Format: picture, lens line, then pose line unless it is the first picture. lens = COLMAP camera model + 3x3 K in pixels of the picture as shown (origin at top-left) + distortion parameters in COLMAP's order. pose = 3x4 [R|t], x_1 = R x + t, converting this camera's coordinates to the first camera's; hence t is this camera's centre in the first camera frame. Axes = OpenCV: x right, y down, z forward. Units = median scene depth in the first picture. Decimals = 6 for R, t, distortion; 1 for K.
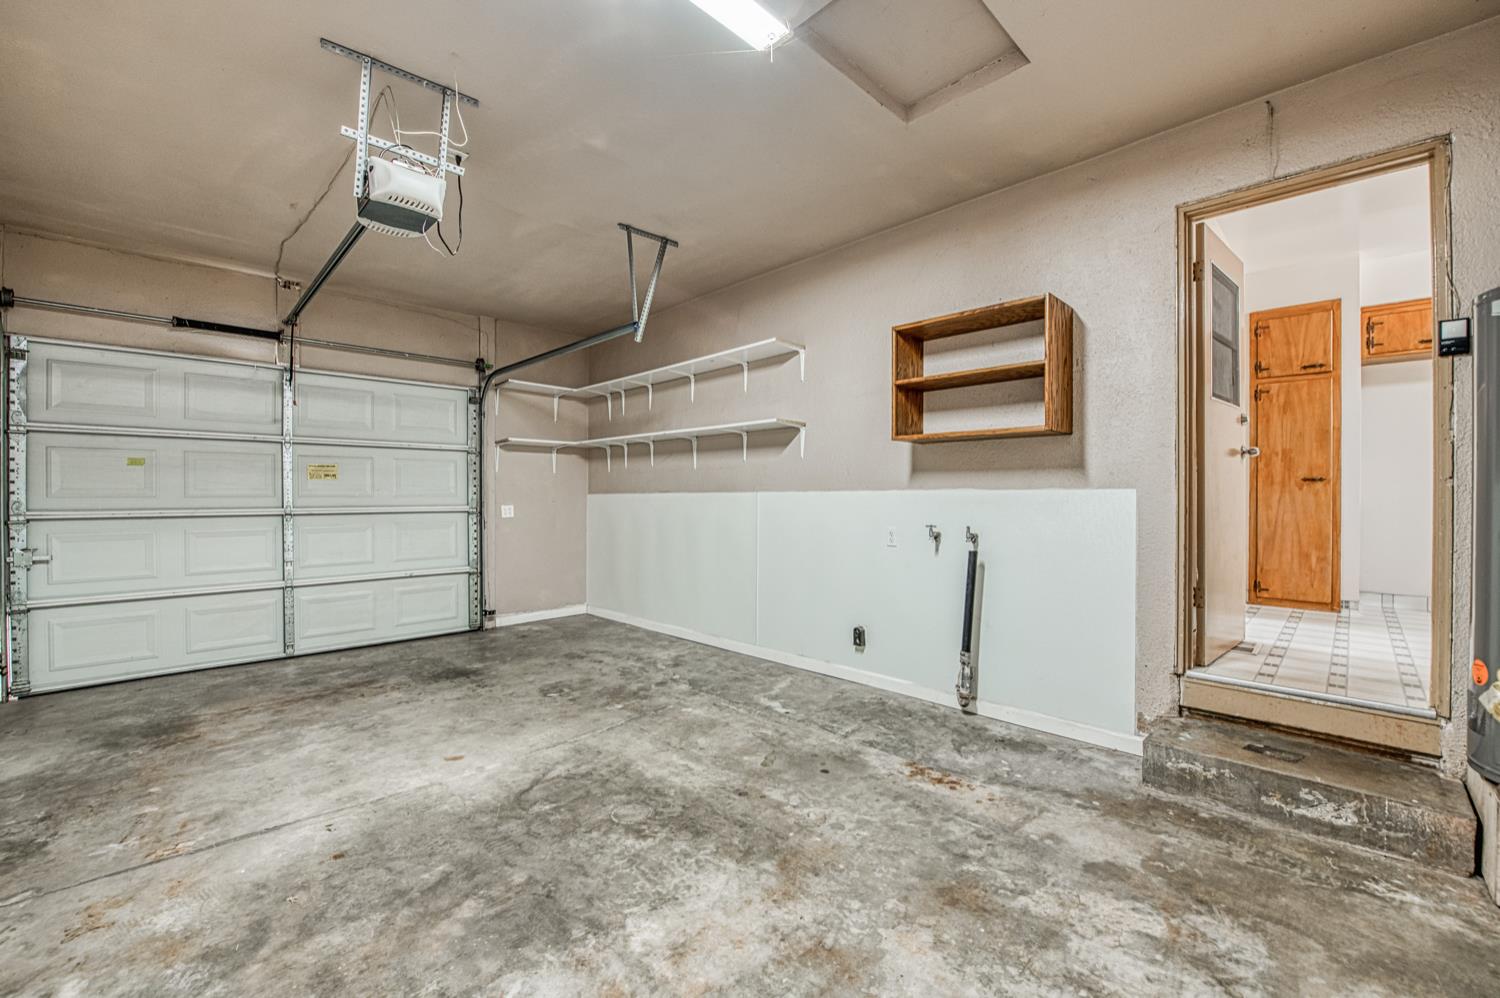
lens RADIAL K [[610.9, 0, 750.0], [0, 610.9, 499.0], [0, 0, 1]] dist [-0.009917, -0.005193]
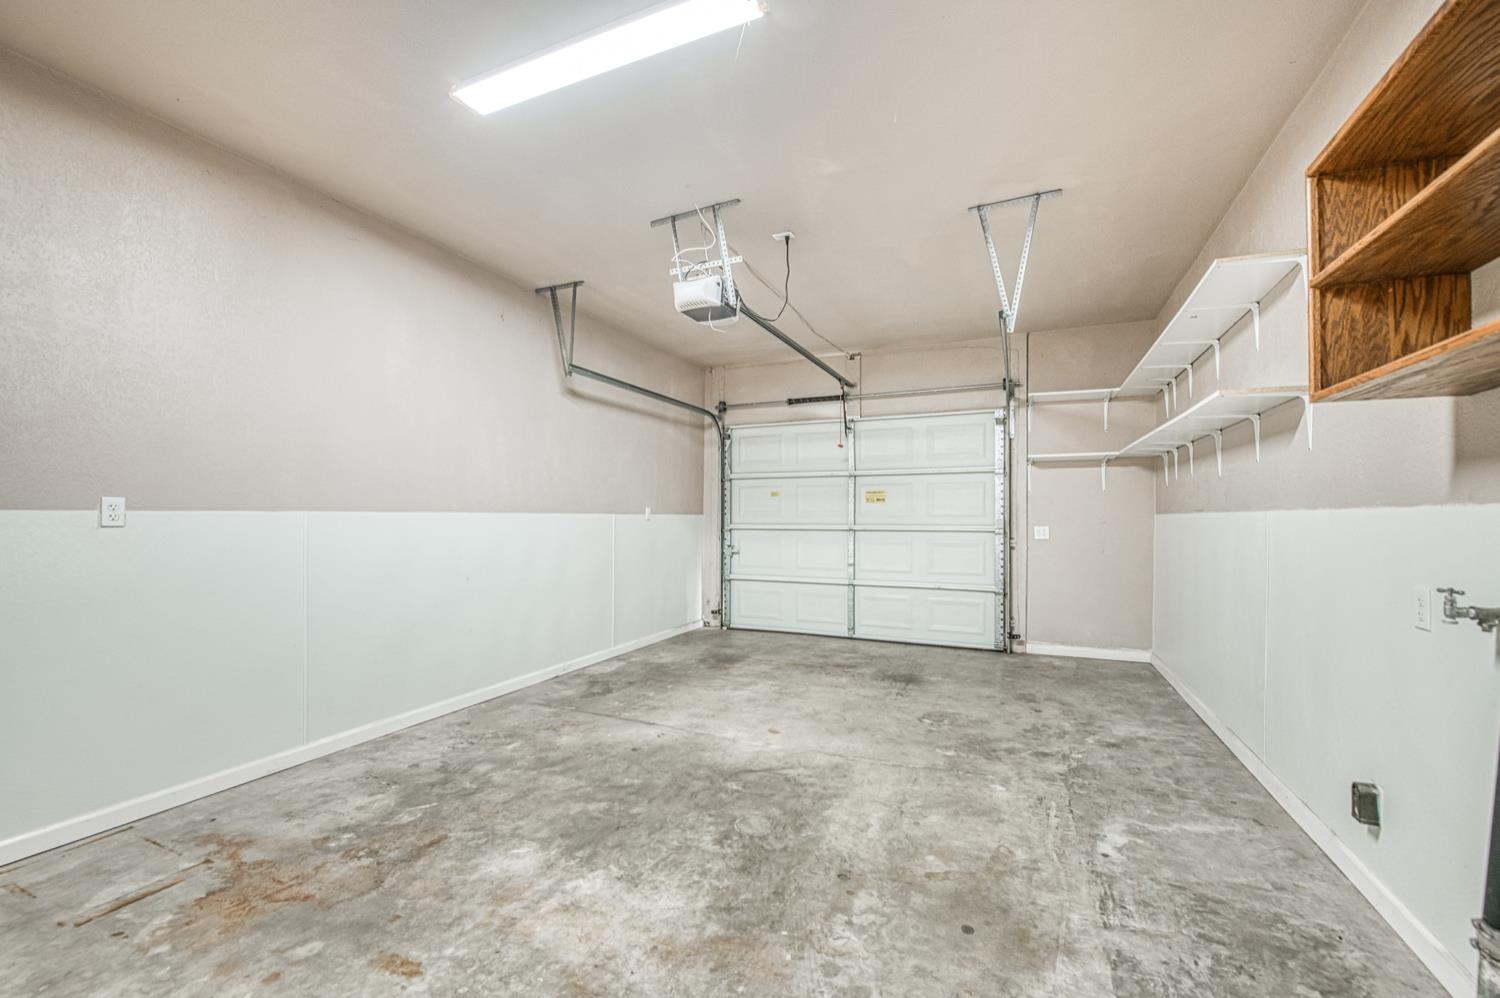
lens RADIAL K [[601.7, 0, 753.8], [0, 601.7, 509.6], [0, 0, 1]] dist [-0.010140, -0.005222]
pose [[0.367984, -0.007739, -0.929800, 0.494167], [-0.006213, 0.999923, -0.010782, -0.004166], [0.929811, 0.009745, 0.367908, 0.408448]]
